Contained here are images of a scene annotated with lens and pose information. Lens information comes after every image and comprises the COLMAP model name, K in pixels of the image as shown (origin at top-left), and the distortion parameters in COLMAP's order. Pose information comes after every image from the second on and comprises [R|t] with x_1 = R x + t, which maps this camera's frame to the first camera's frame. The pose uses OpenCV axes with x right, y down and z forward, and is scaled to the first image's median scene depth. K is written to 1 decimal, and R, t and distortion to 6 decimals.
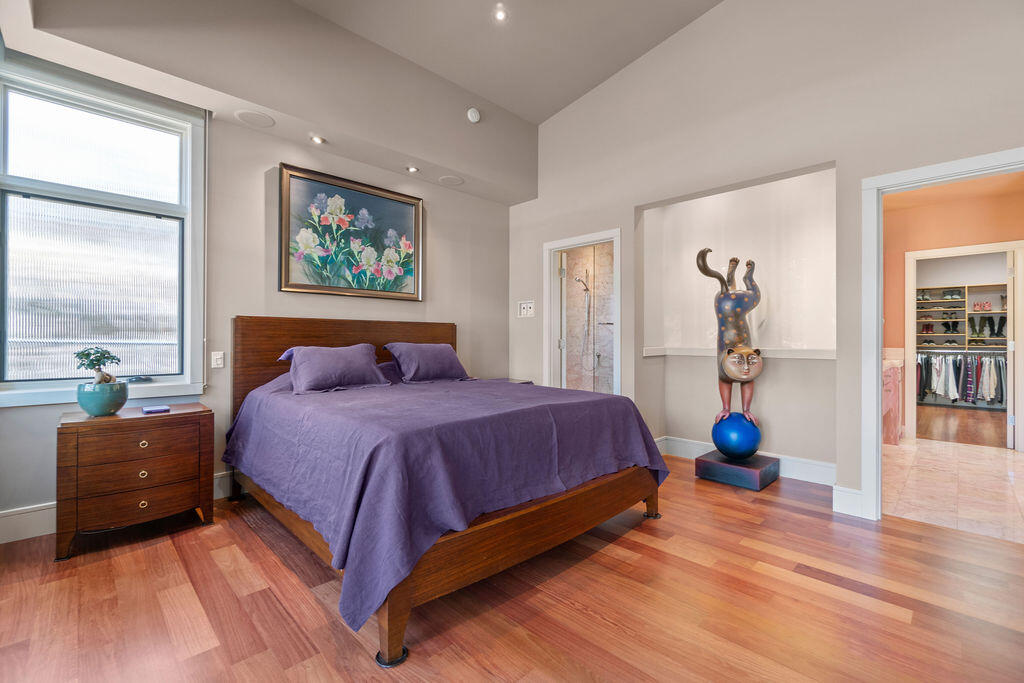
lens RADIAL K [[441.6, 0, 524.1], [0, 441.6, 329.7], [0, 0, 1]] dist [-0.005124, 0.001490]
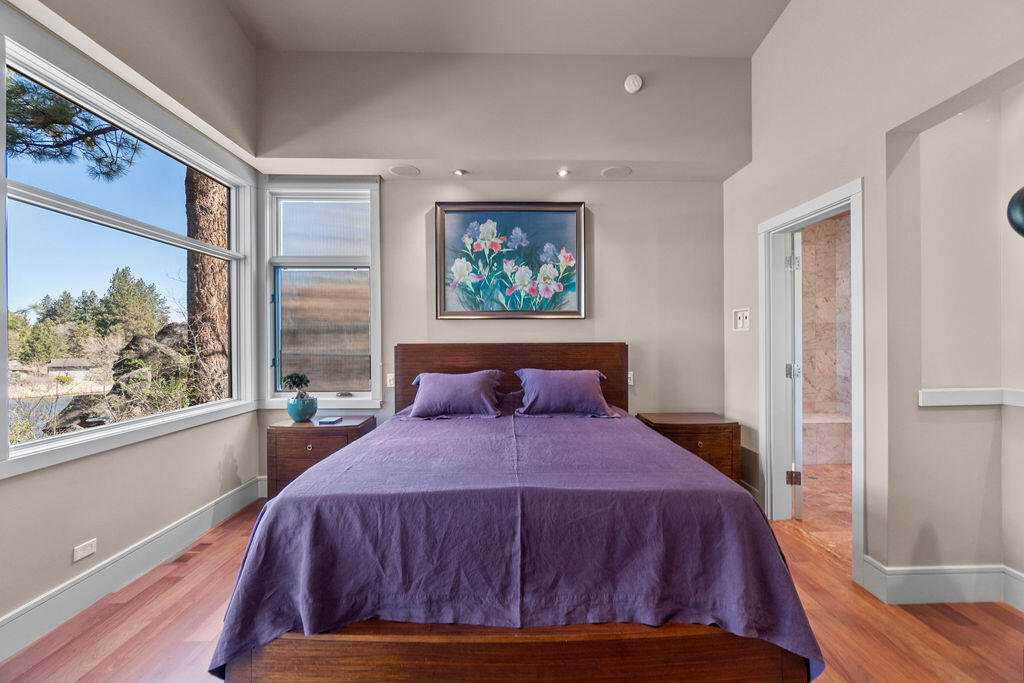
lens RADIAL K [[441.6, 0, 505.6], [0, 441.6, 336.9], [0, 0, 1]] dist [-0.005124, 0.001490]
pose [[0.724096, -0.014090, -0.689556, 0.293925], [0.022129, 0.999751, 0.002809, -0.038398], [0.689344, -0.017294, 0.724227, 0.283876]]
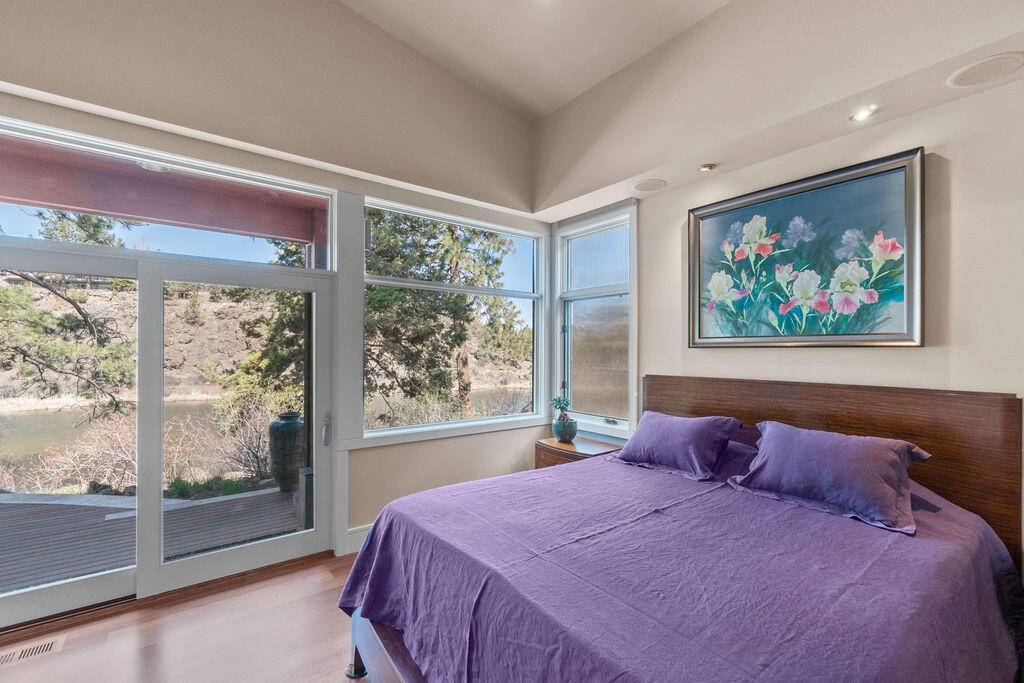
lens RADIAL K [[441.6, 0, 527.4], [0, 441.6, 347.1], [0, 0, 1]] dist [-0.005124, 0.001490]
pose [[-0.116564, -0.012855, -0.993100, 0.371499], [0.015988, 0.999762, -0.014818, -0.071590], [0.993055, -0.017605, -0.116331, 0.682043]]
